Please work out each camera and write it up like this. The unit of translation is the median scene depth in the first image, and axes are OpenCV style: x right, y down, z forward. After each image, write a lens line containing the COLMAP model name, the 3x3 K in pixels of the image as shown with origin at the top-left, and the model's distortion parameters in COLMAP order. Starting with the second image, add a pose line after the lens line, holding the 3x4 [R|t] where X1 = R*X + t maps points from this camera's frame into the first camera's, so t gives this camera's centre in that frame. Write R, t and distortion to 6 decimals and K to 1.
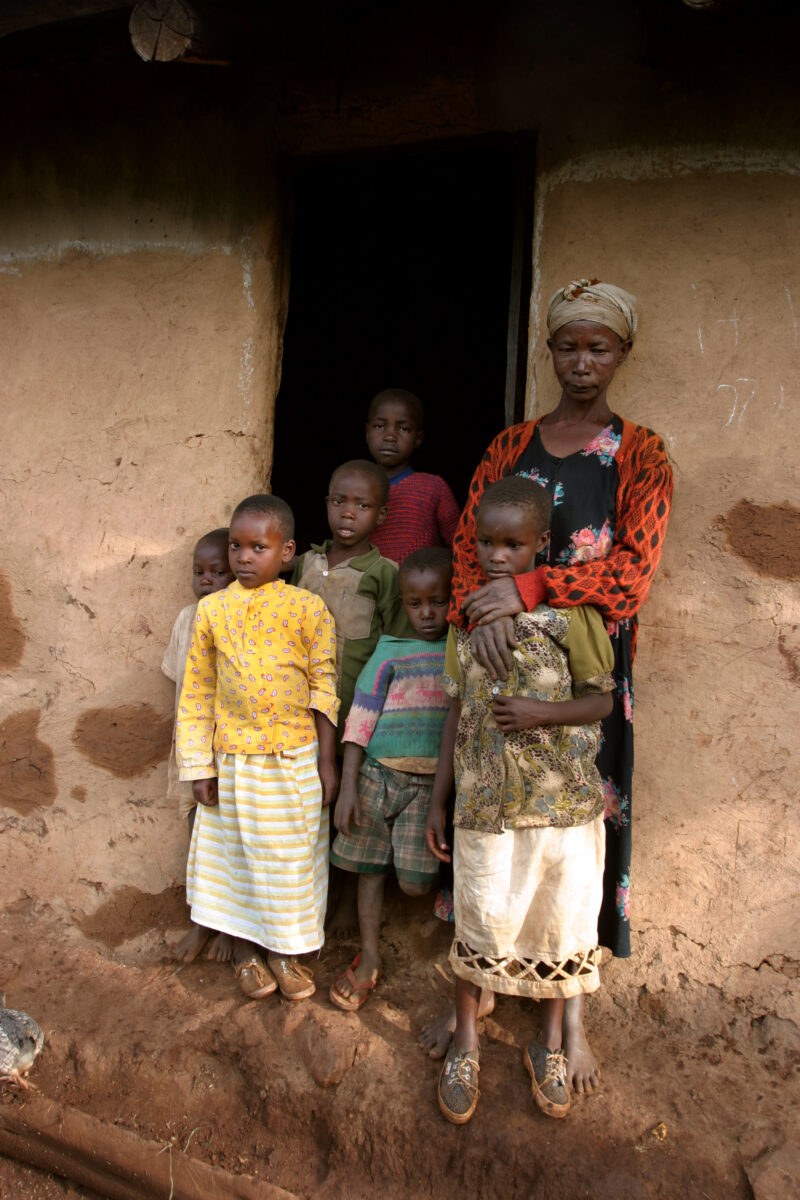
lens RADIAL K [[955.9, 0, 413.4], [0, 955.9, 623.8], [0, 0, 1]] dist [-0.111226, 0.056058]
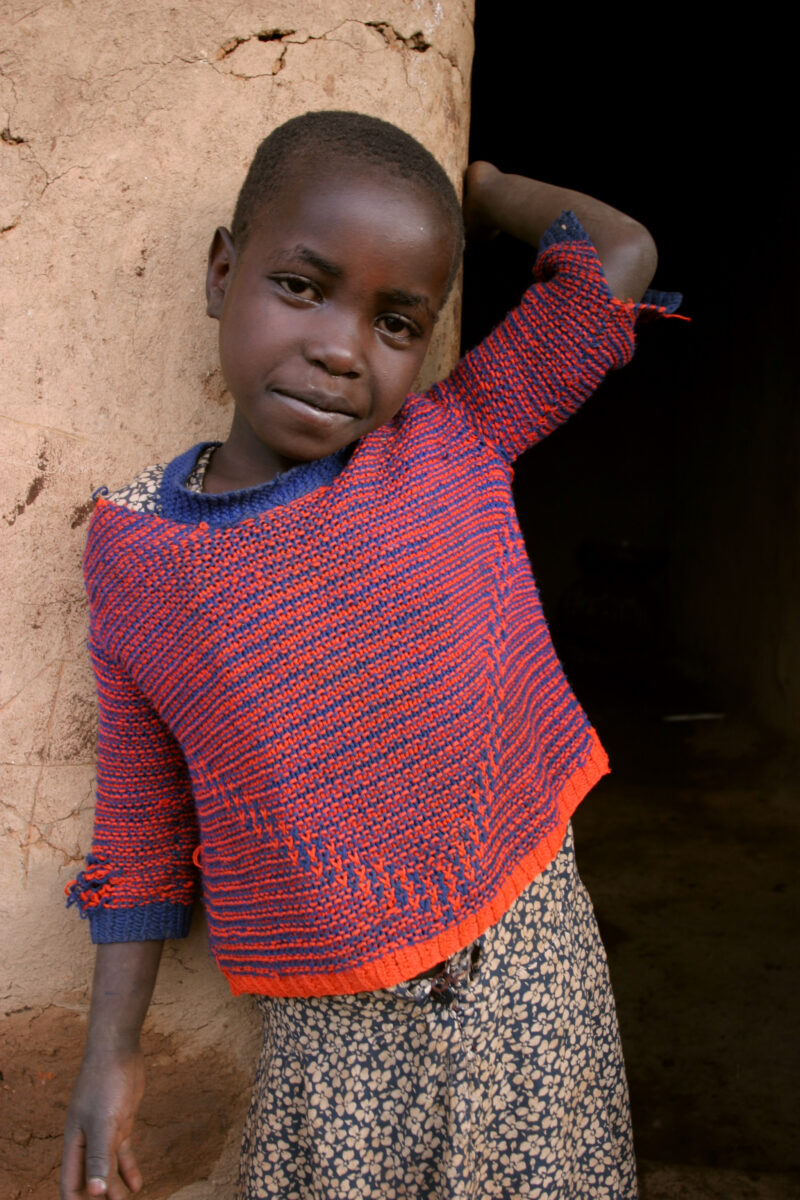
lens RADIAL K [[1124.9, 0, 383.0], [0, 1124.9, 644.5], [0, 0, 1]] dist [-0.055145, 0.000000]
pose [[0.963258, -0.062942, 0.261097, -0.314036], [0.044788, 0.996184, 0.074913, -0.049146], [-0.264816, -0.060466, 0.962401, 0.727719]]
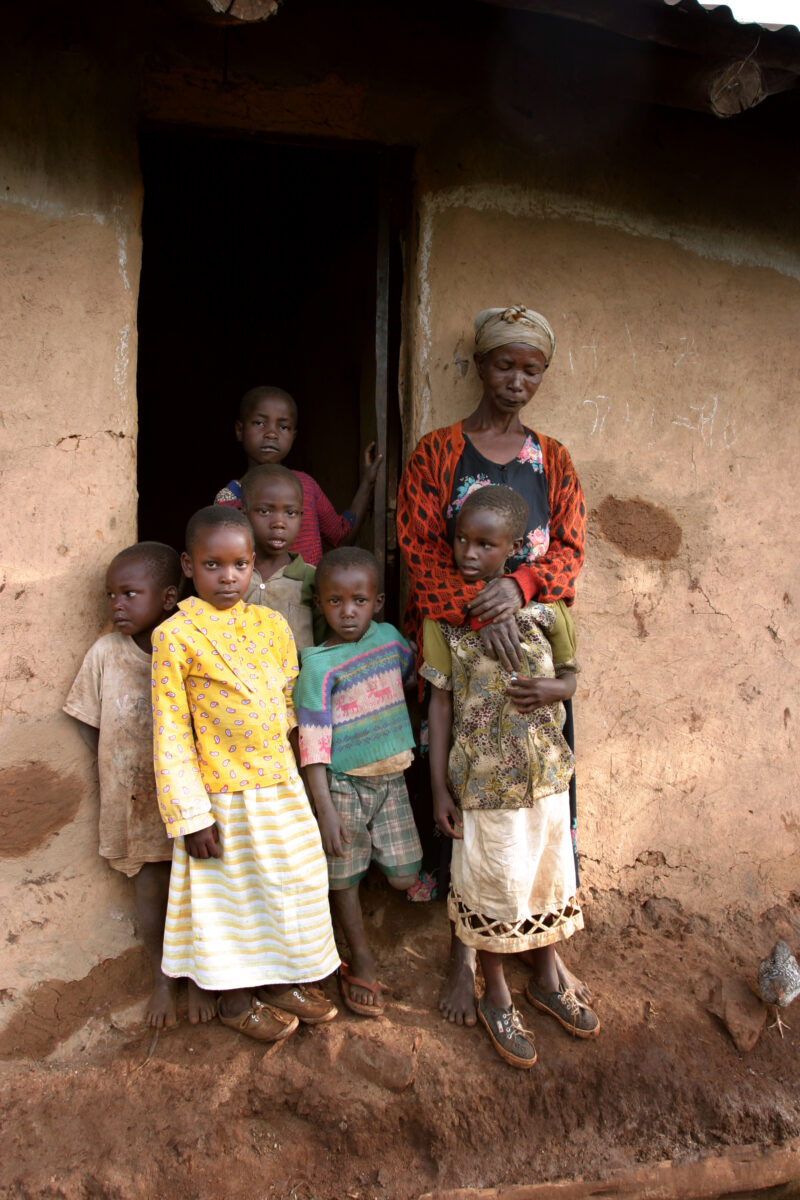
lens RADIAL K [[955.9, 0, 399.3], [0, 955.9, 619.3], [0, 0, 1]] dist [-0.111226, 0.056058]
pose [[0.783649, -0.114218, 0.610614, -0.573547], [0.090605, 0.993455, 0.069549, -0.074356], [-0.614561, 0.000823, 0.788869, 0.172801]]
